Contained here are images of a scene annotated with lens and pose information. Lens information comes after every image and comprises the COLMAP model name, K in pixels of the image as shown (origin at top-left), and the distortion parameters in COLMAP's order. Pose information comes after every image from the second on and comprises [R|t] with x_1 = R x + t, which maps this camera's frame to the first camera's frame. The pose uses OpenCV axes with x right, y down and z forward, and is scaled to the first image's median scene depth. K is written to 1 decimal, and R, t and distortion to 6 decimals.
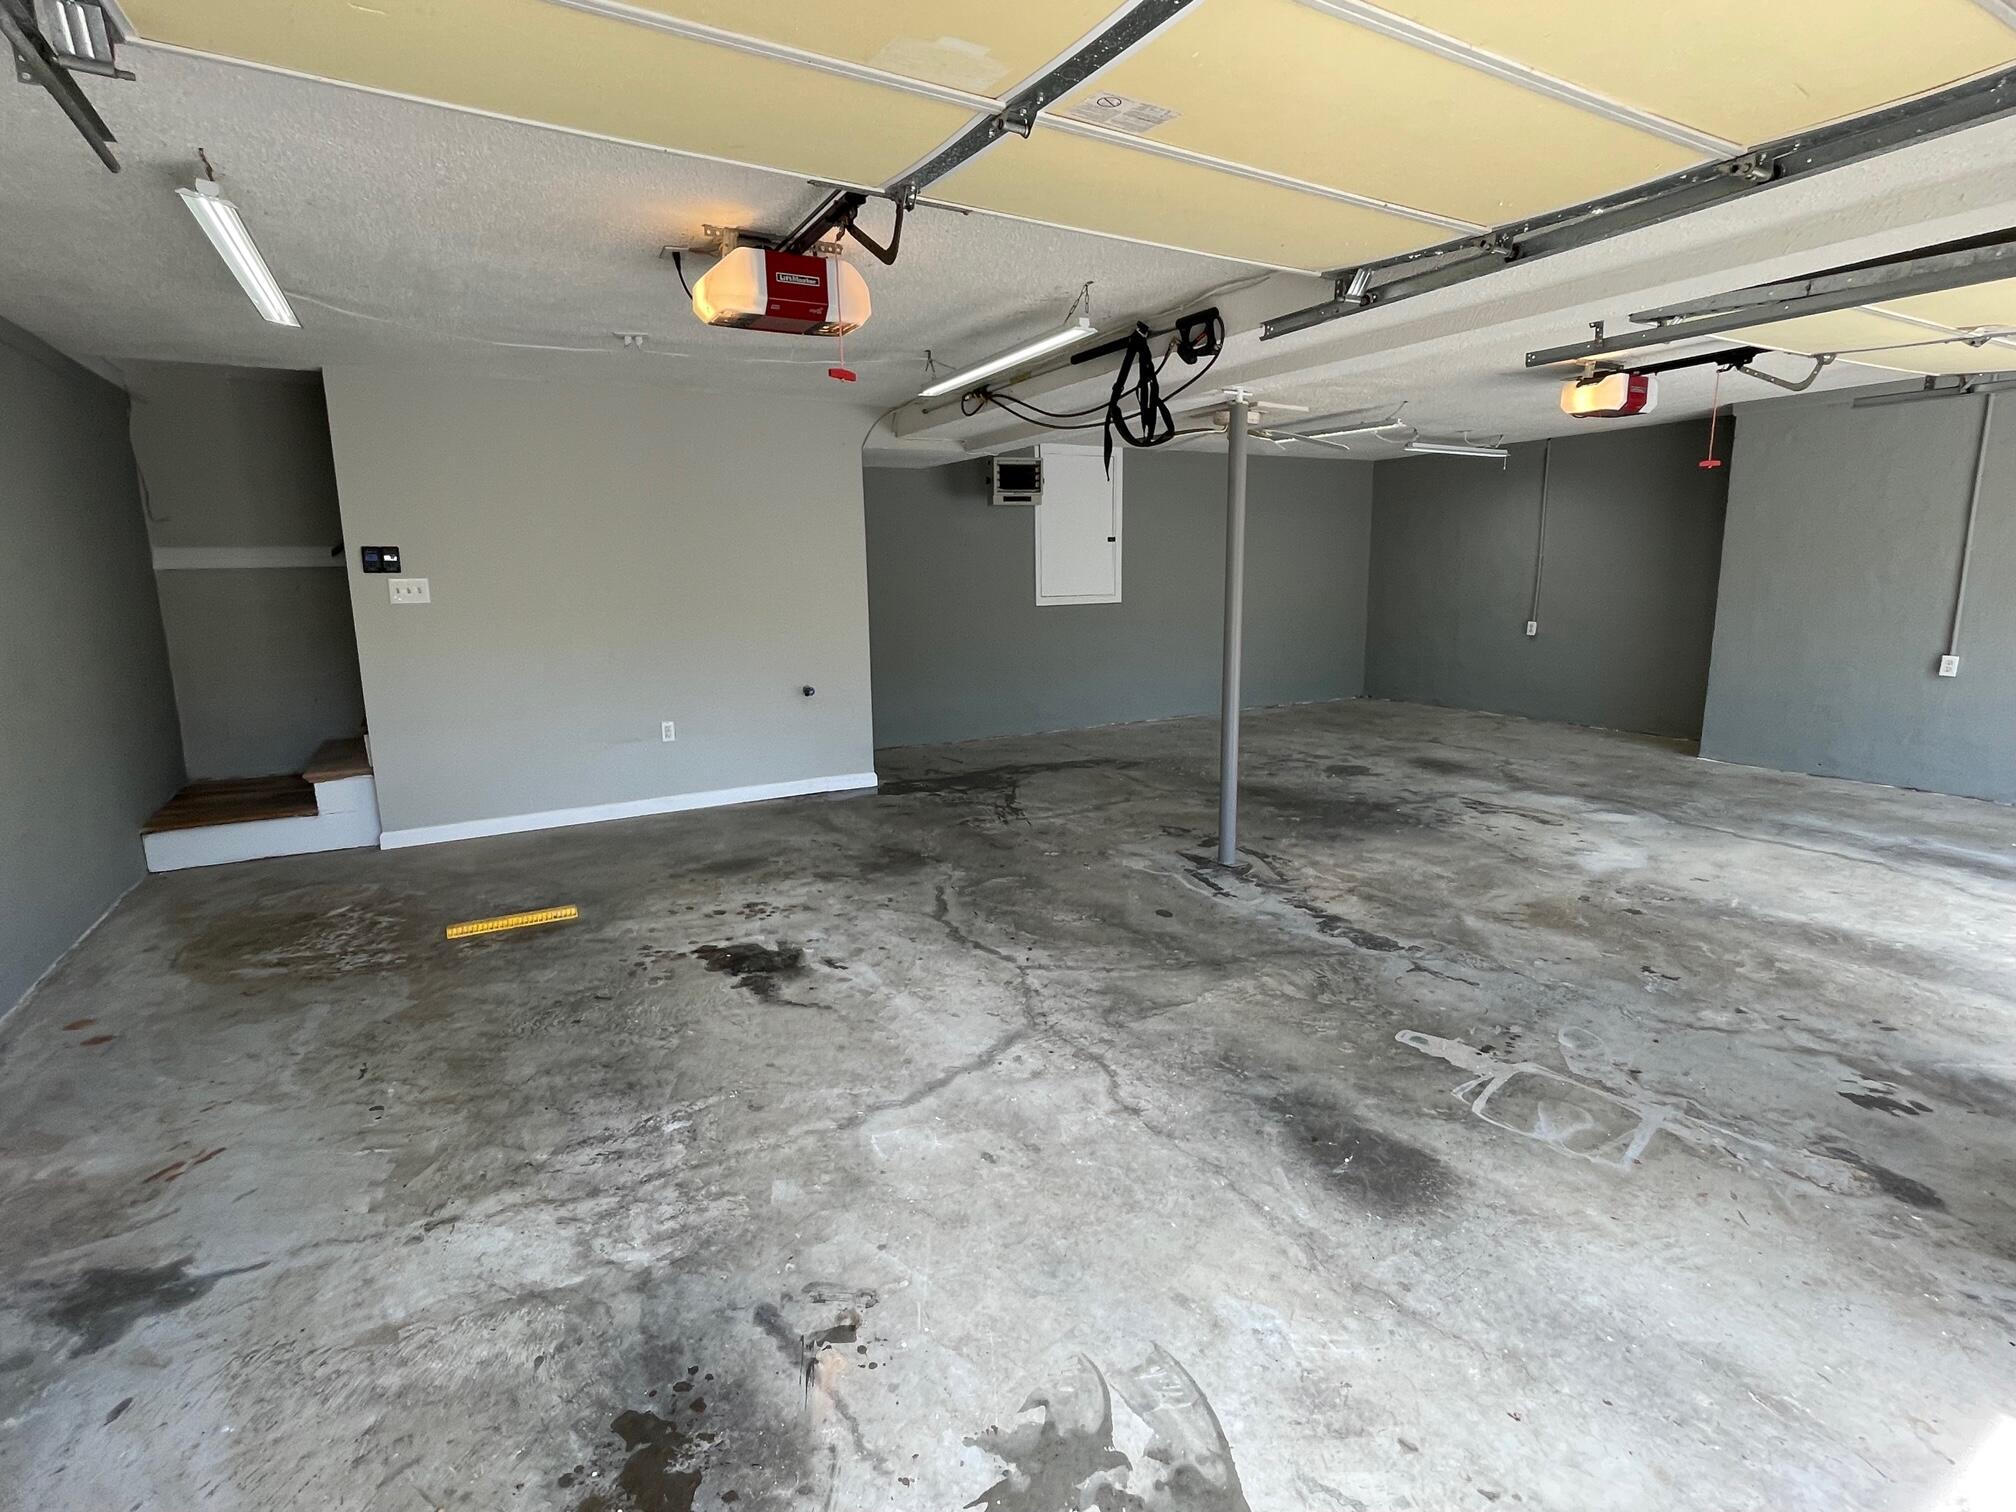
lens RADIAL K [[974.4, 0, 1008.1], [0, 974.4, 759.0], [0, 0, 1]] dist [-0.005243, 0.002450]
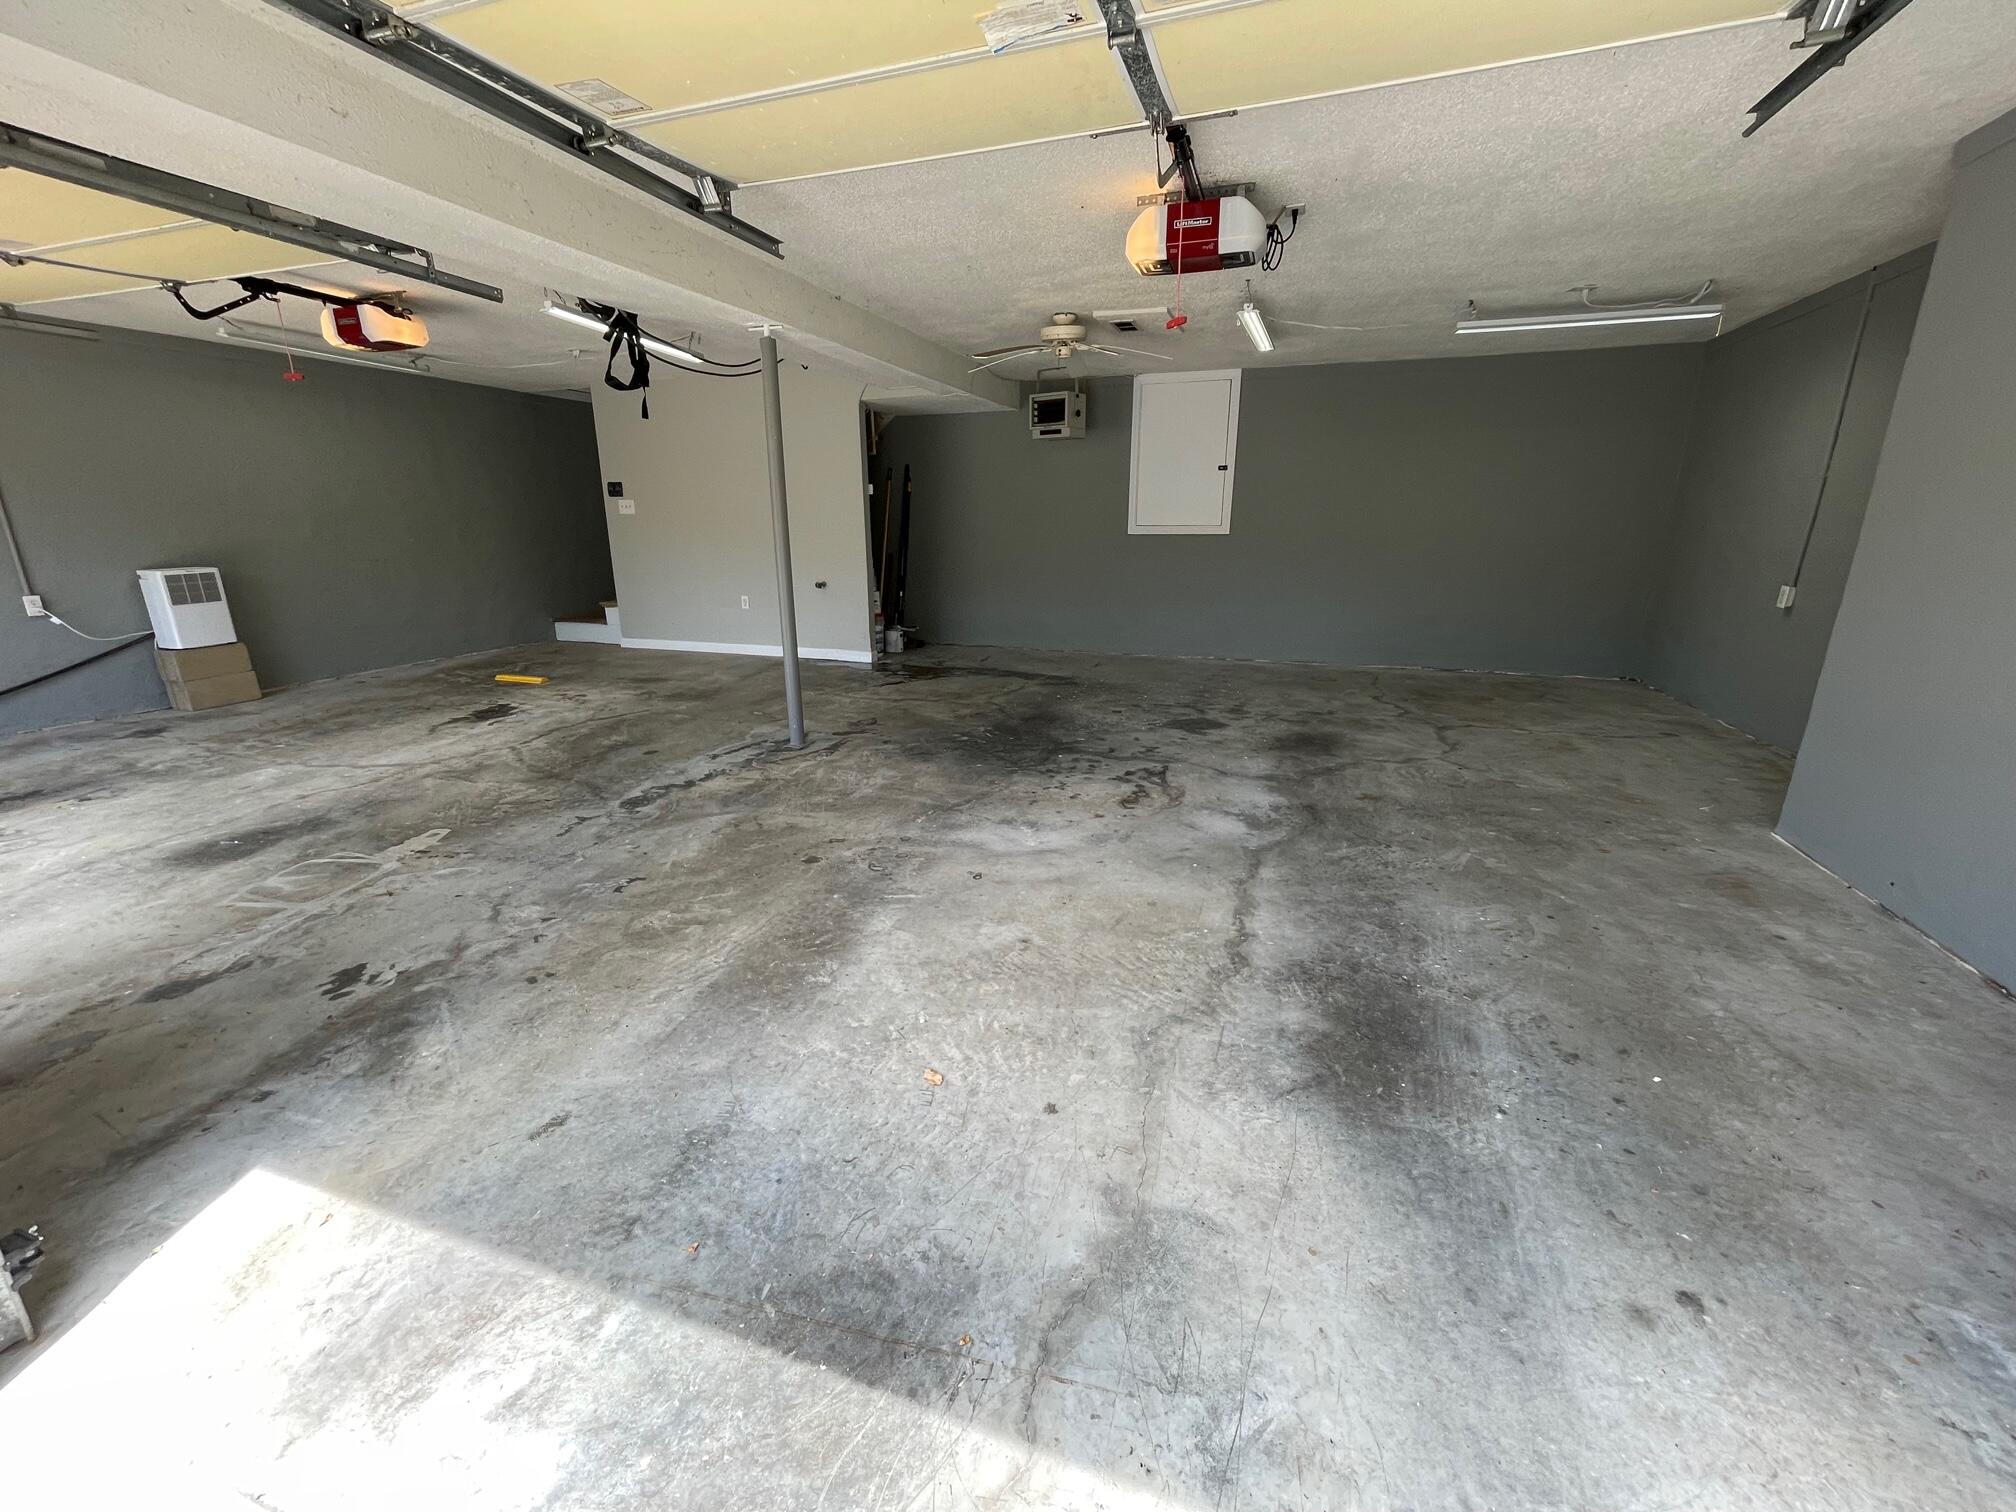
lens RADIAL K [[812.8, 0, 1009.7], [0, 812.8, 747.6], [0, 0, 1]] dist [0.002999, -0.002044]
pose [[0.659474, 0.217599, -0.719545, 1.337635], [-0.151741, 0.976018, 0.156087, -0.100228], [0.736253, 0.006249, 0.676677, 0.630896]]
